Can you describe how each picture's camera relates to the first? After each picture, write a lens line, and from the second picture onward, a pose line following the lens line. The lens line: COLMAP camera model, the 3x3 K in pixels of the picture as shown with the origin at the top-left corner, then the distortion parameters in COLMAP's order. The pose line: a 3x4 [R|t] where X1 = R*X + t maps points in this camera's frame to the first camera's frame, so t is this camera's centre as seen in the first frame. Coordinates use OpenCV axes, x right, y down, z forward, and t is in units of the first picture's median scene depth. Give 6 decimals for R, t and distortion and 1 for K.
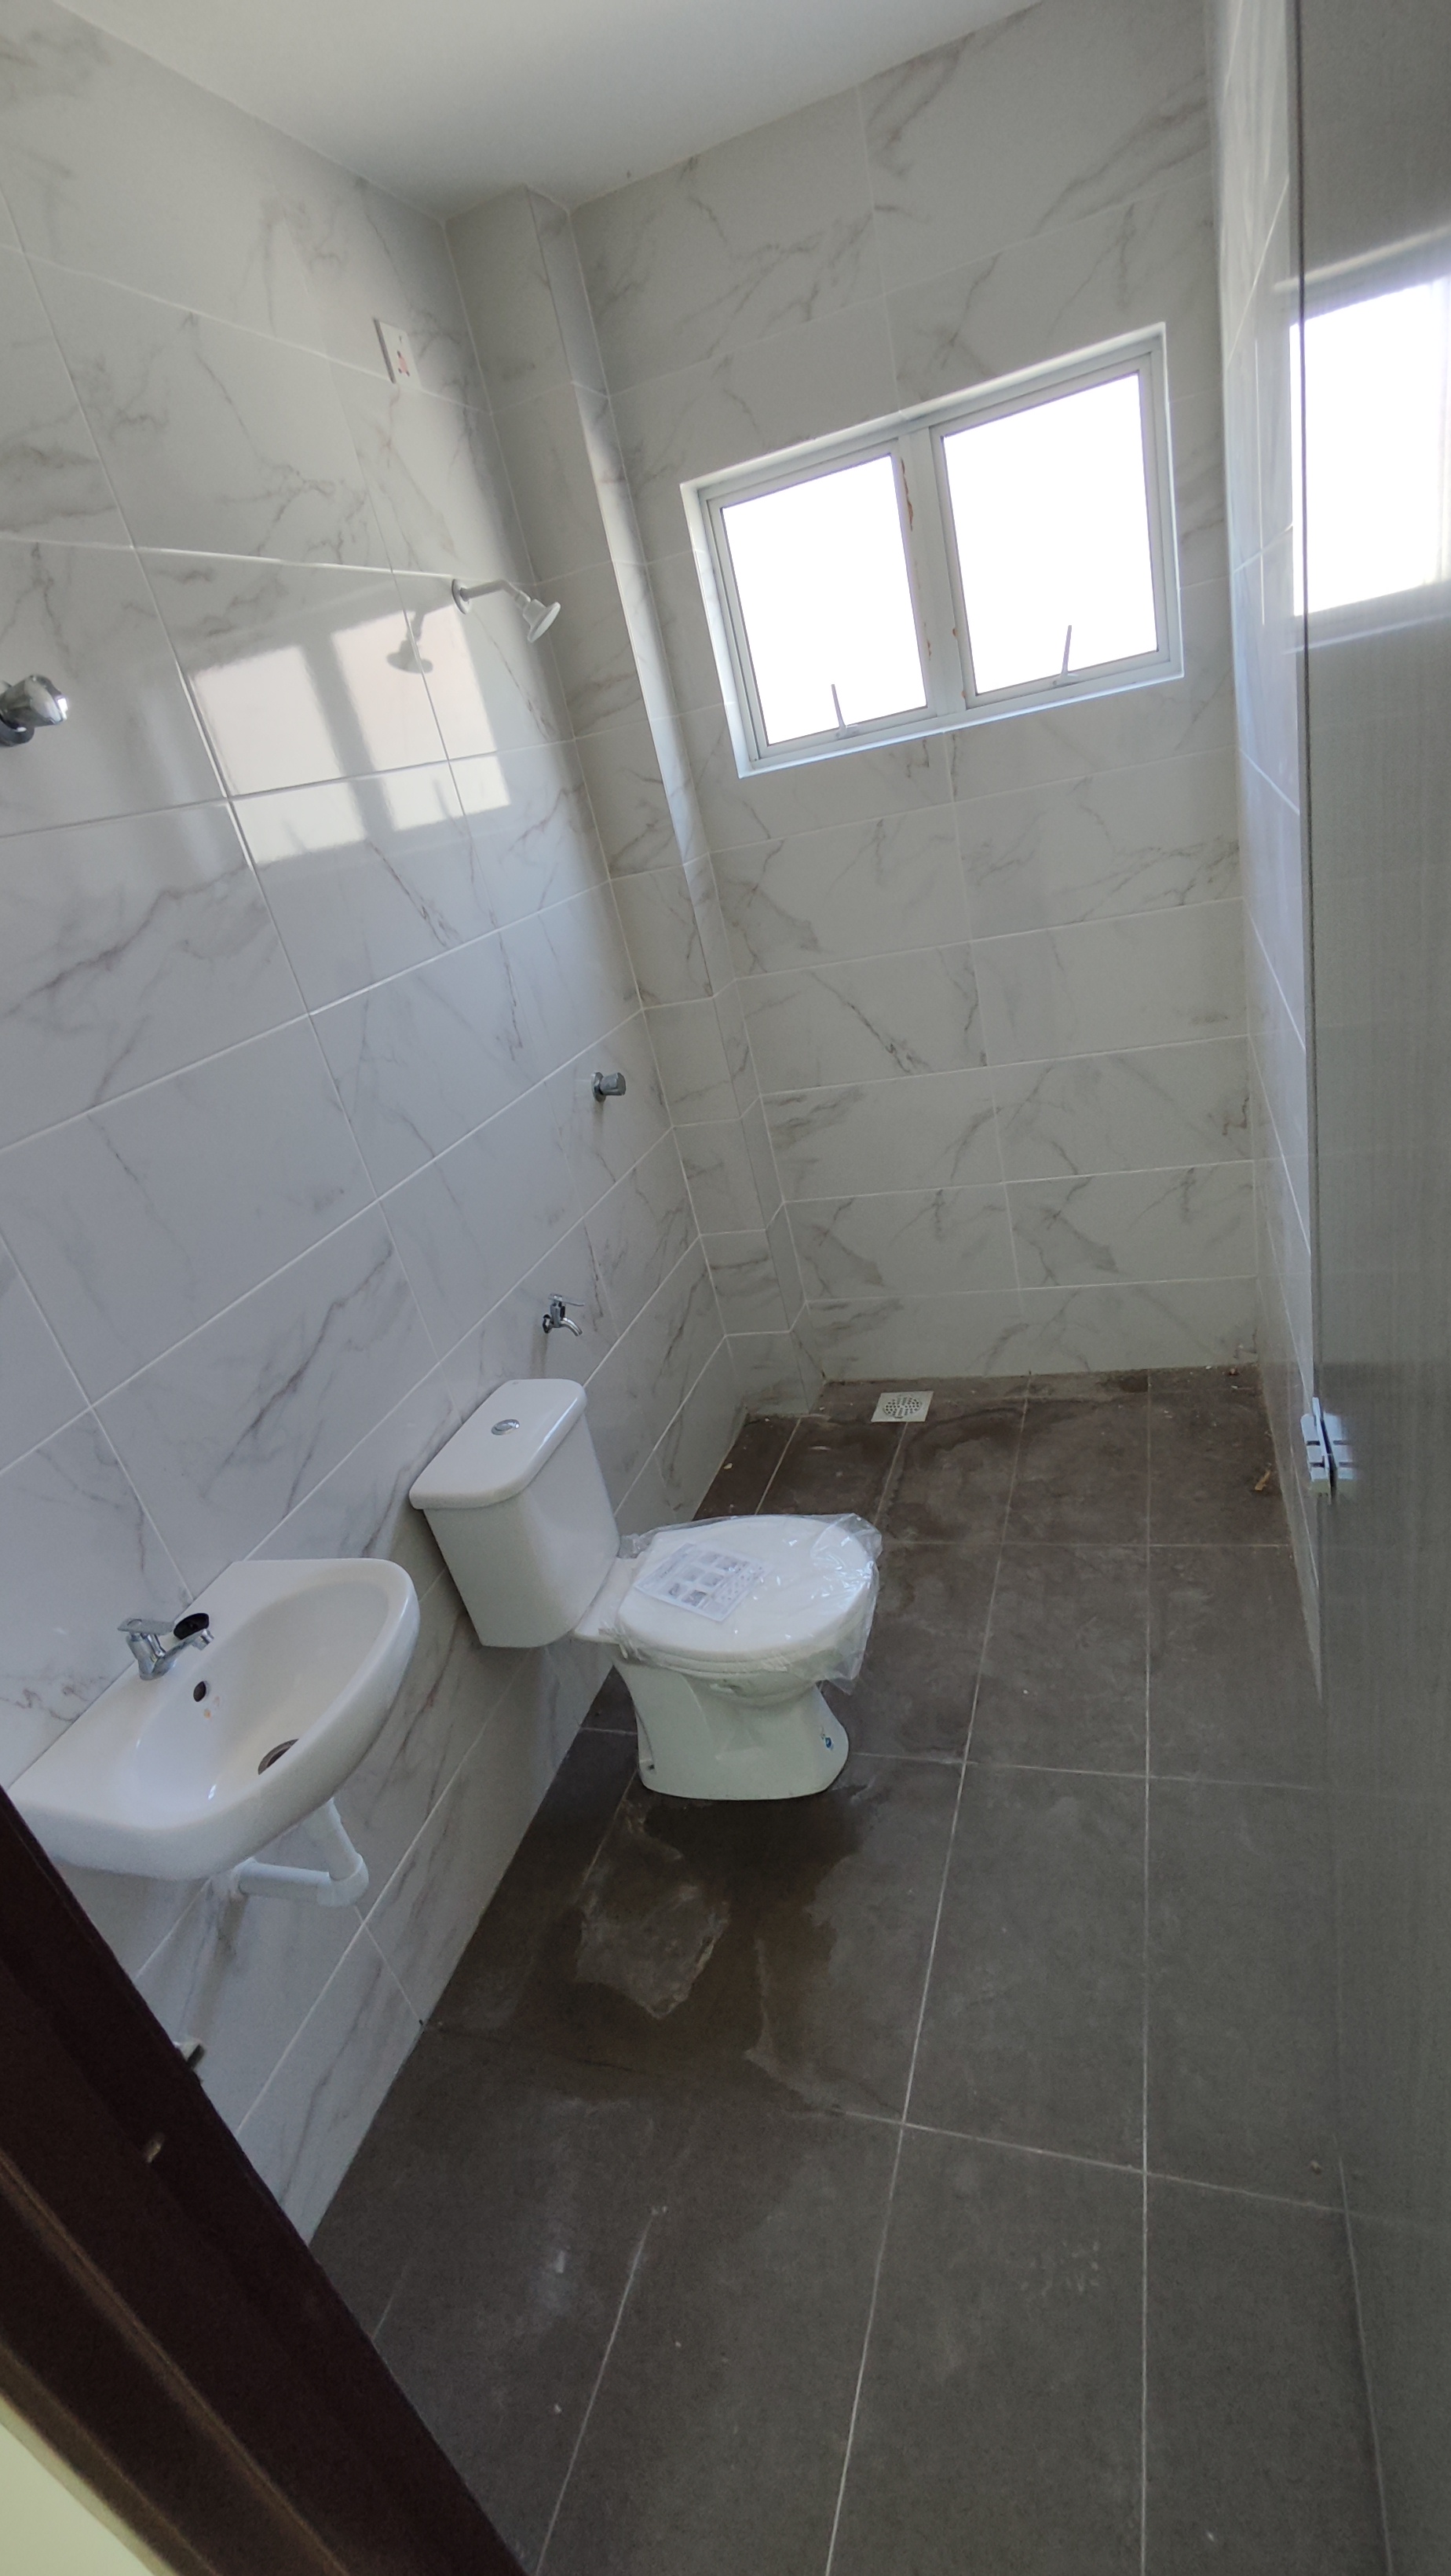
lens RADIAL K [[1171.4, 0, 734.7], [0, 1171.4, 1283.9], [0, 0, 1]] dist [-0.001050, 0.002123]
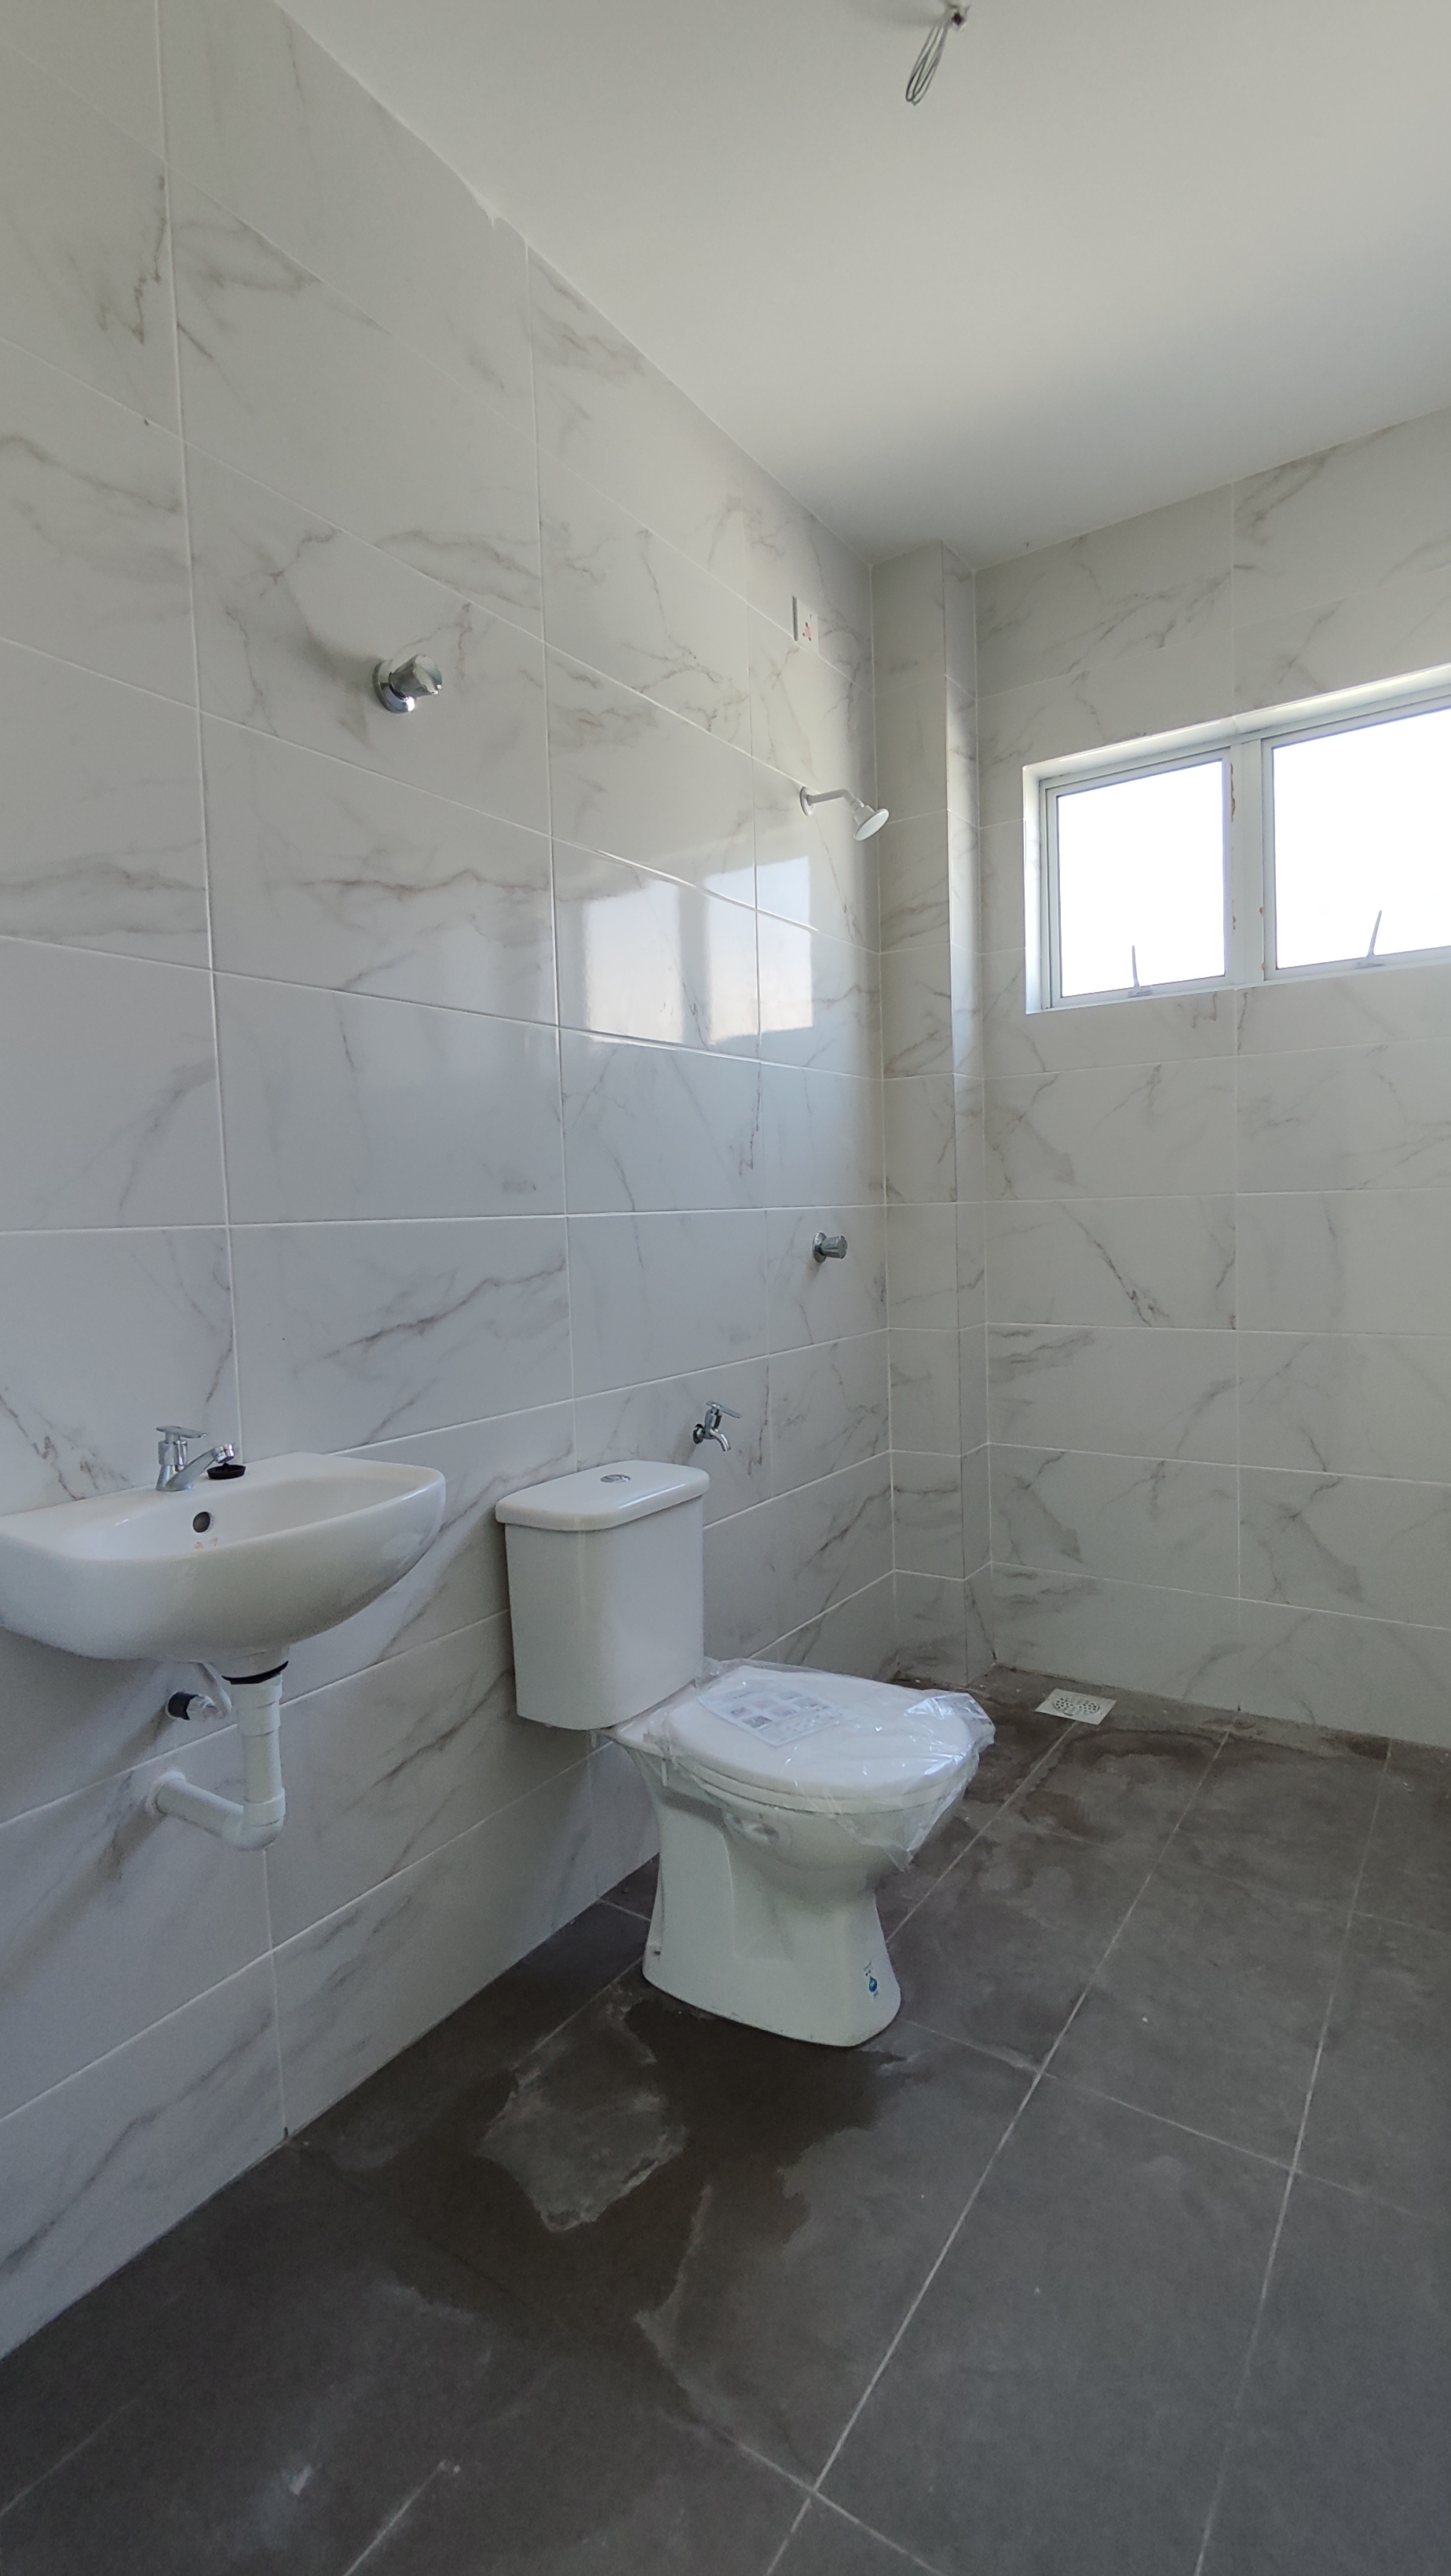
lens RADIAL K [[1171.4, 0, 738.2], [0, 1171.4, 1288.6], [0, 0, 1]] dist [-0.001050, 0.002123]
pose [[0.944780, 0.204816, -0.255813, 0.103218], [-0.277714, 0.914821, -0.293218, 0.225782], [0.173967, 0.348070, 0.921186, 0.097640]]
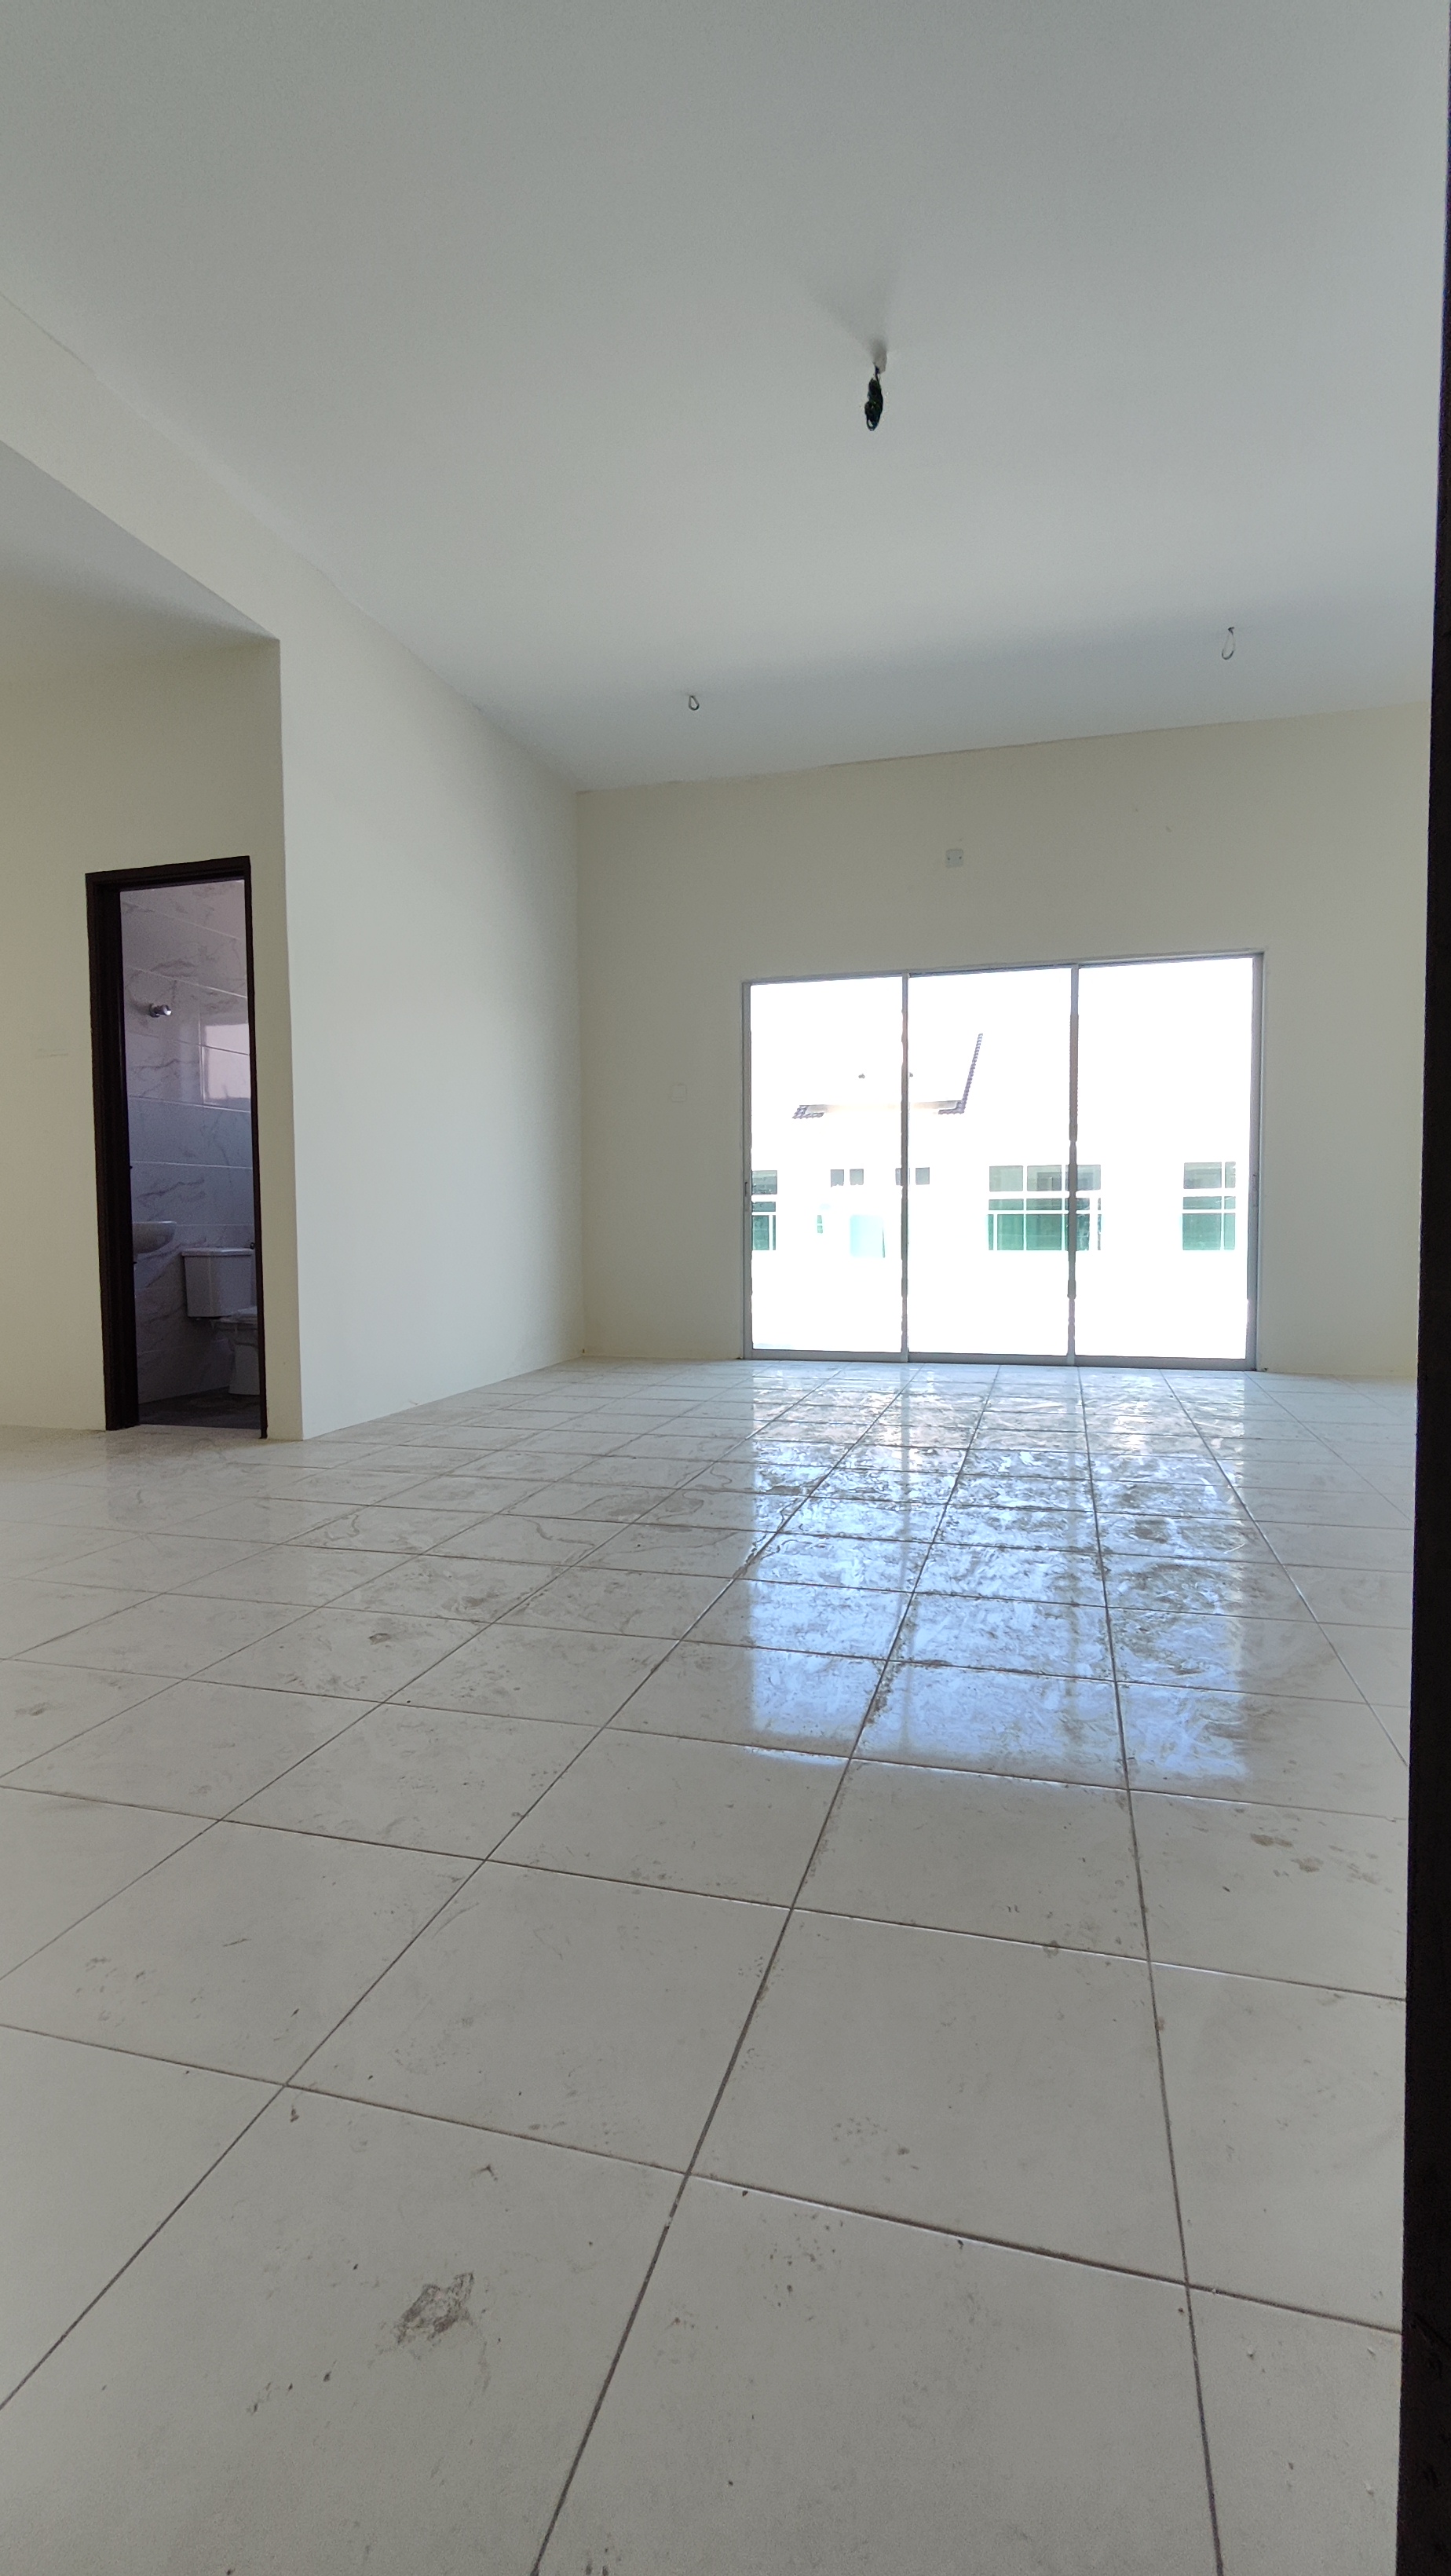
lens RADIAL K [[1171.4, 0, 730.6], [0, 1171.4, 1289.2], [0, 0, 1]] dist [-0.001050, 0.002123]
pose [[0.976756, 0.210259, 0.041697, 0.962015], [-0.180507, 0.911723, -0.369024, 1.073939], [-0.115606, 0.352920, 0.928484, -1.873853]]
